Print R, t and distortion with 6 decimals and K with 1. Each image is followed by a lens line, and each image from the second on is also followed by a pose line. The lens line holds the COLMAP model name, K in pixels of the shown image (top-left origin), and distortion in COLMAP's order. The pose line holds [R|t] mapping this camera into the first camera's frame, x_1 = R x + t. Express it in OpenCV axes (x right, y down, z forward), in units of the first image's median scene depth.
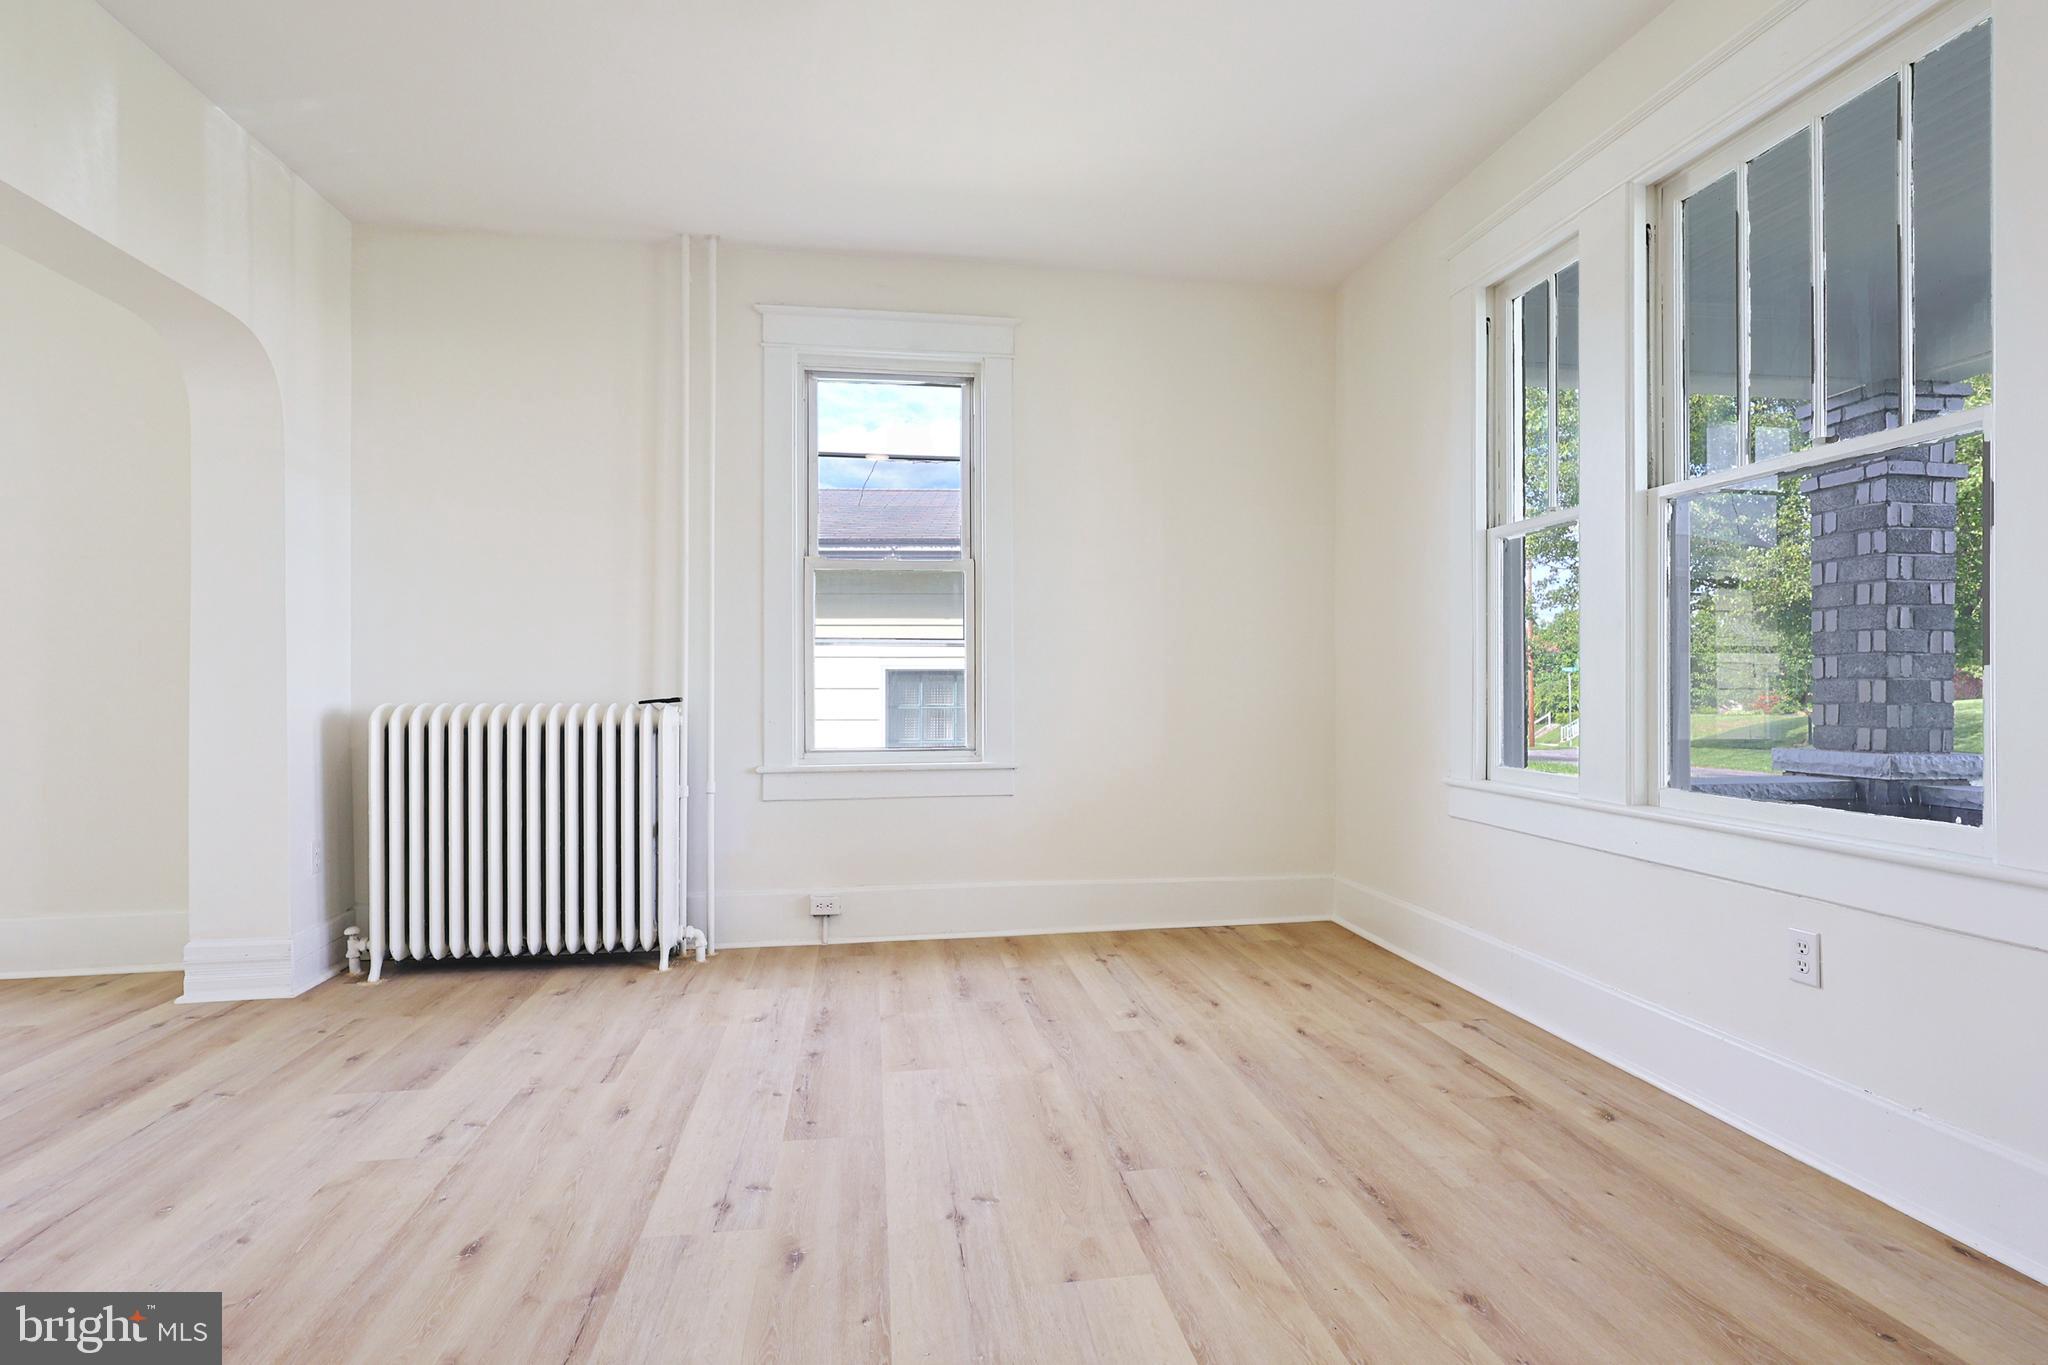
lens RADIAL K [[1008.2, 0, 1007.0], [0, 1008.2, 680.4], [0, 0, 1]] dist [-0.001687, 0.002133]
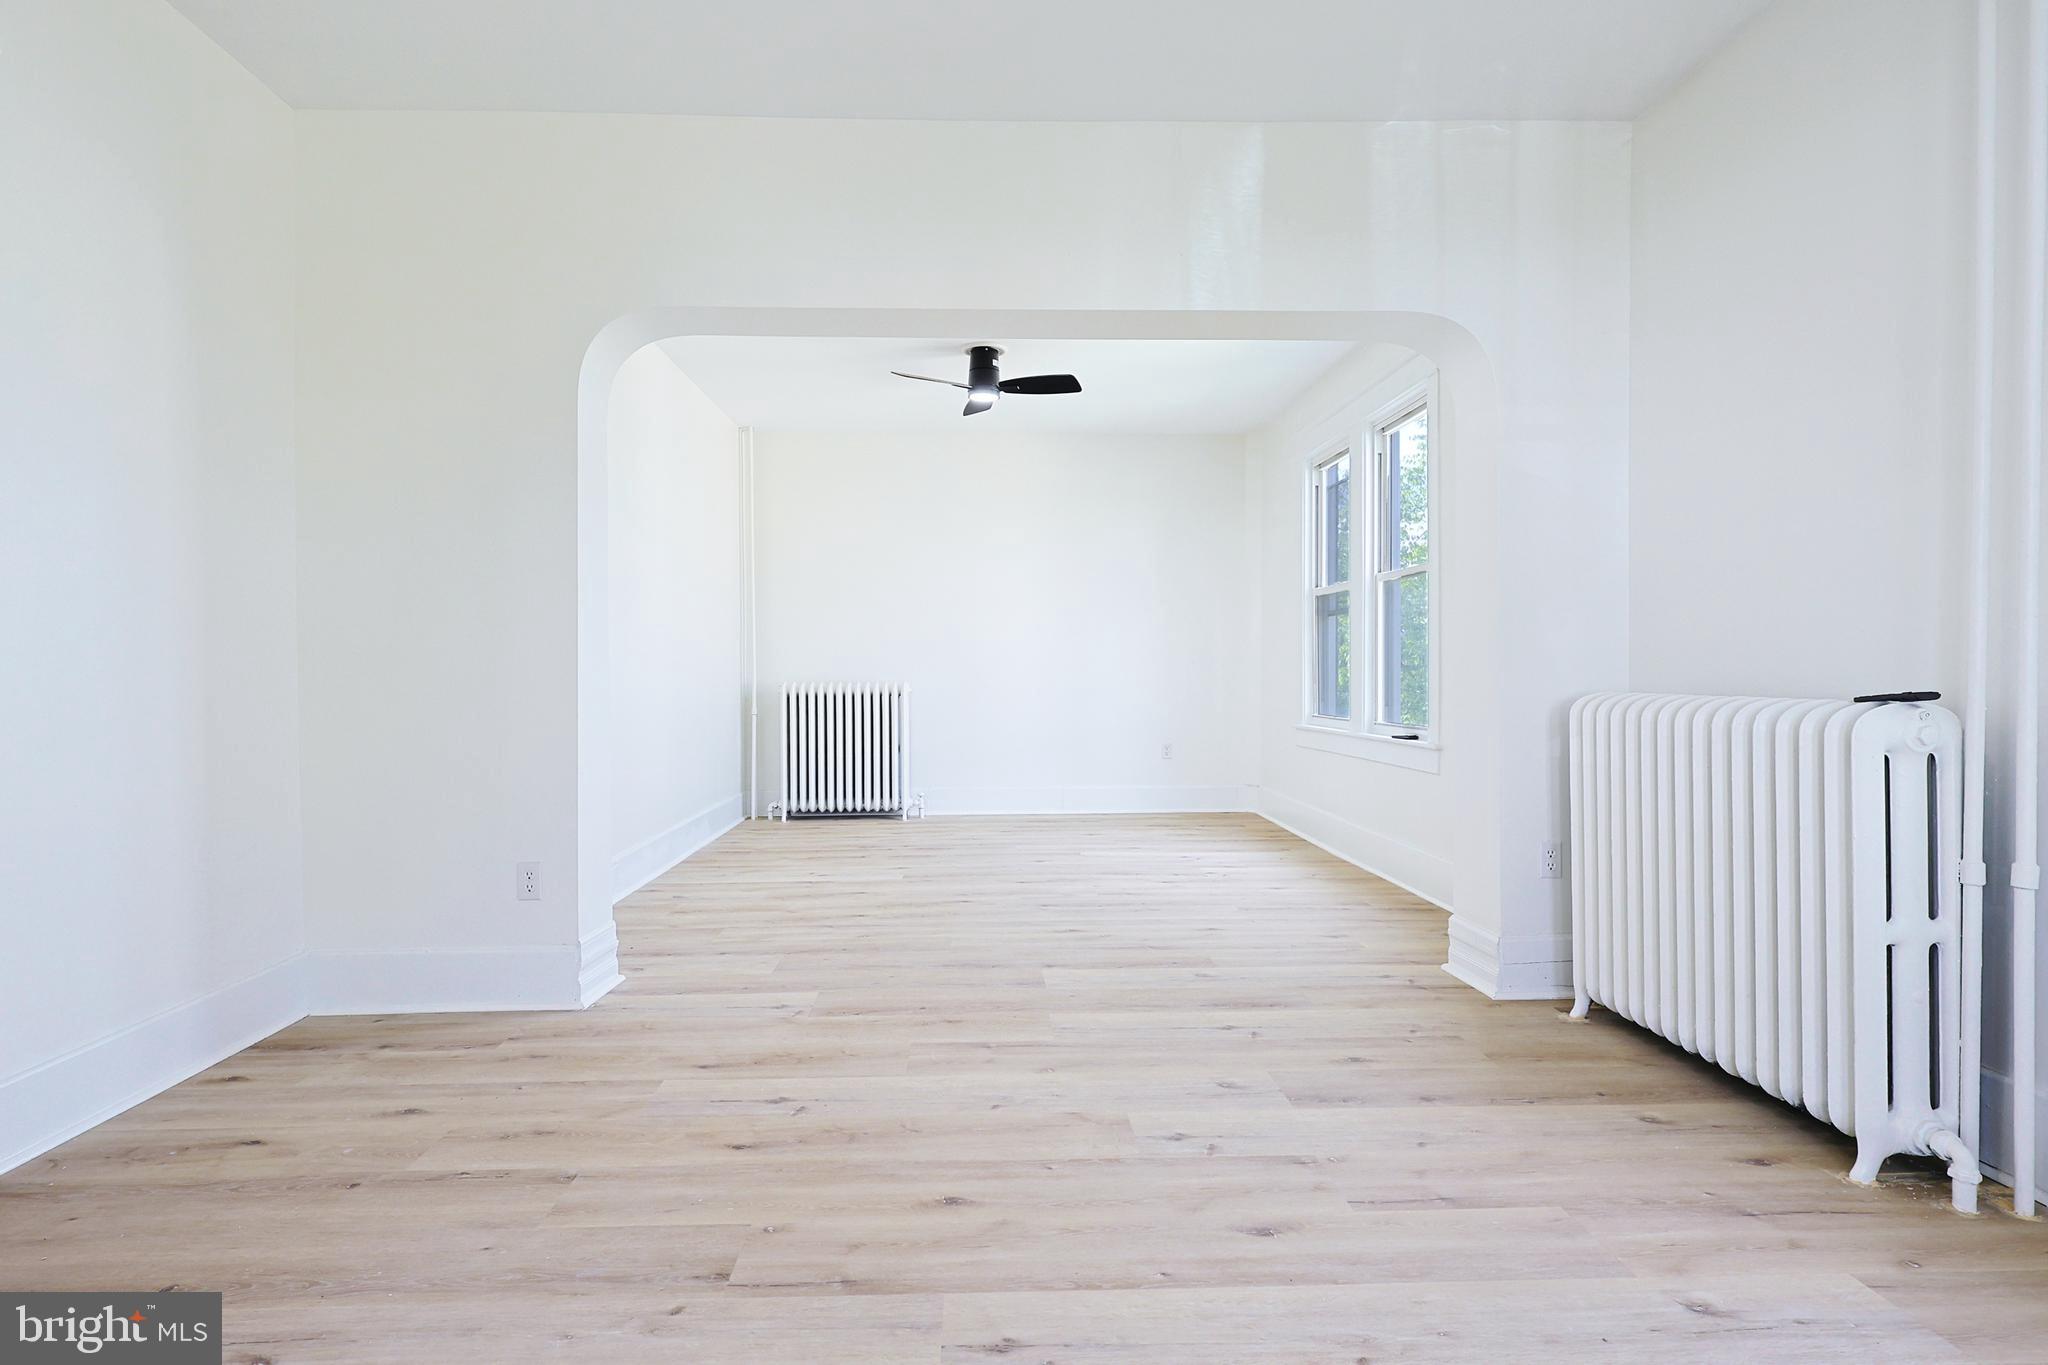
lens RADIAL K [[1008.2, 0, 1023.6], [0, 1008.2, 672.8], [0, 0, 1]] dist [-0.001687, 0.002133]
pose [[-0.103174, -0.000104, -0.994663, 0.388355], [0.009951, 0.999950, -0.001136, -0.000735], [0.994614, -0.010015, -0.103168, 0.861792]]
